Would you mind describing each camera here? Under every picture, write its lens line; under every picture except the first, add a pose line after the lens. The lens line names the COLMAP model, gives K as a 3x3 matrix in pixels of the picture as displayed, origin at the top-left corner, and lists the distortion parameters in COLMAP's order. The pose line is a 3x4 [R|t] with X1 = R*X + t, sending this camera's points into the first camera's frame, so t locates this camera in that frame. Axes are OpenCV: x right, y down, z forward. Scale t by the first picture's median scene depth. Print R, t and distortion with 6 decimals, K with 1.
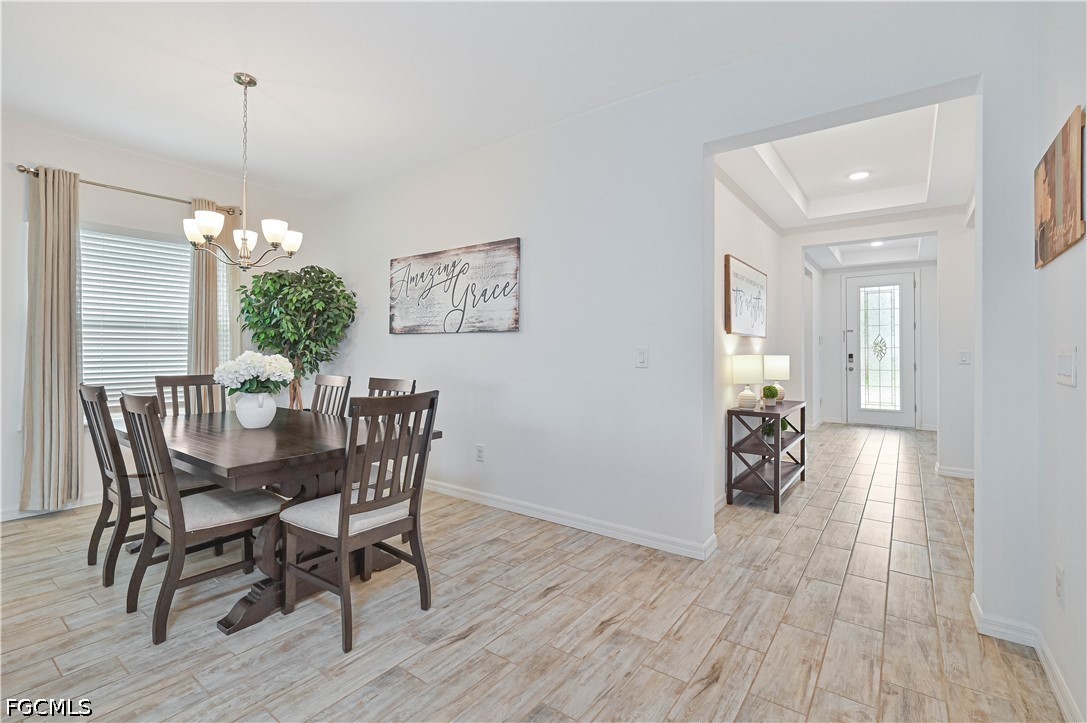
lens RADIAL K [[489.7, 0, 545.1], [0, 489.7, 351.8], [0, 0, 1]] dist [0.002178, 0.000175]
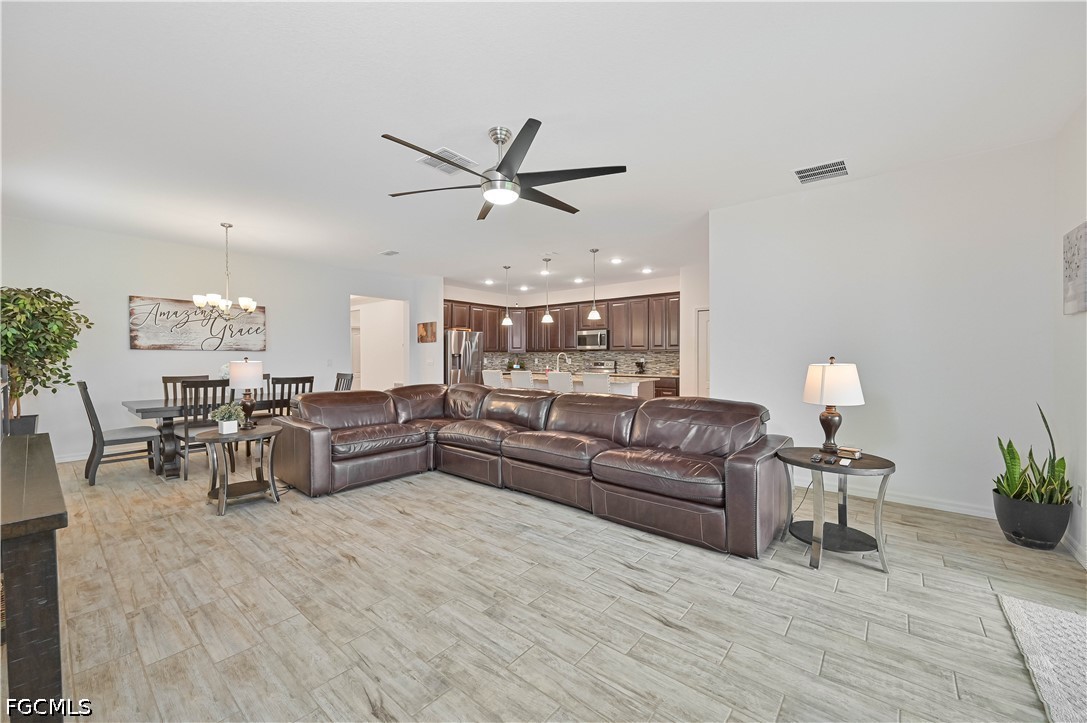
lens RADIAL K [[428.4, 0, 543.5], [0, 428.4, 361.5], [0, 0, 1]] dist [-0.001382, -0.000198]
pose [[0.061486, -0.013252, 0.998020, -1.645118], [0.002715, 0.999910, 0.013110, -0.015956], [-0.998104, 0.001903, 0.061517, -0.282287]]
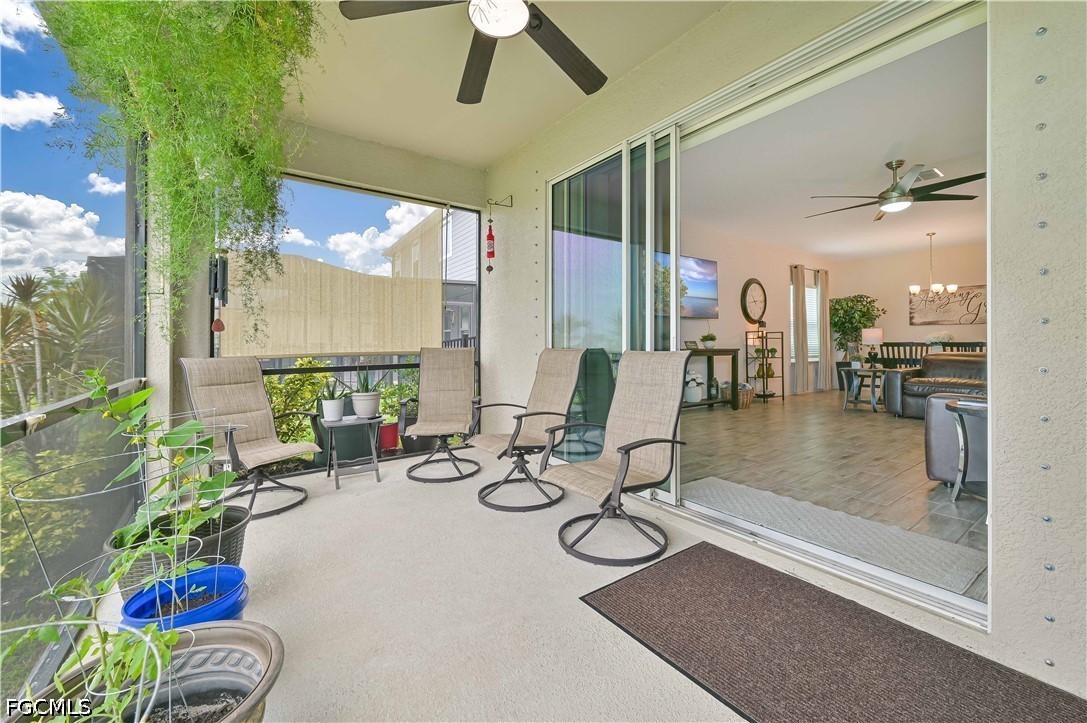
lens RADIAL K [[437.6, 0, 546.7], [0, 437.6, 345.2], [0, 0, 1]] dist [-0.002058, -0.000181]
pose [[0.950713, -0.003298, -0.310055, -1.391514], [0.003243, 0.999995, -0.000691, 0.052284], [0.310055, -0.000348, 0.950718, -1.480263]]
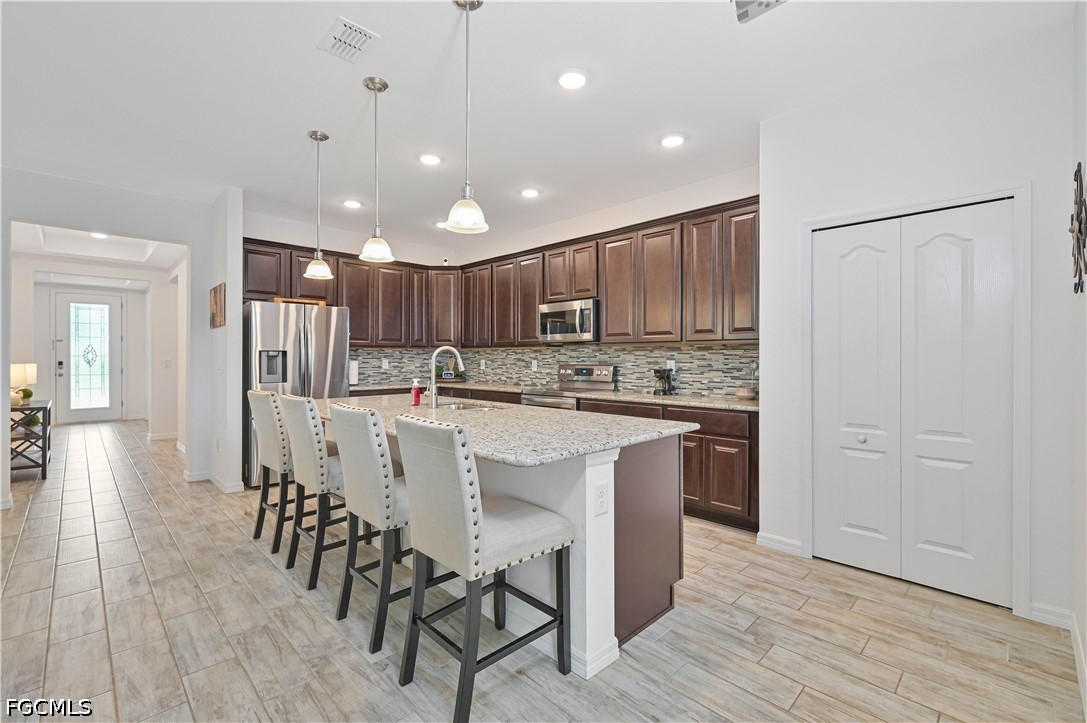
lens RADIAL K [[471.9, 0, 546.0], [0, 471.9, 357.5], [0, 0, 1]] dist [0.001365, -0.000012]
pose [[0.153042, -0.003635, 0.988213, -0.561484], [0.001433, 0.999993, 0.003456, -0.013115], [-0.988219, 0.000887, 0.153047, -0.532341]]
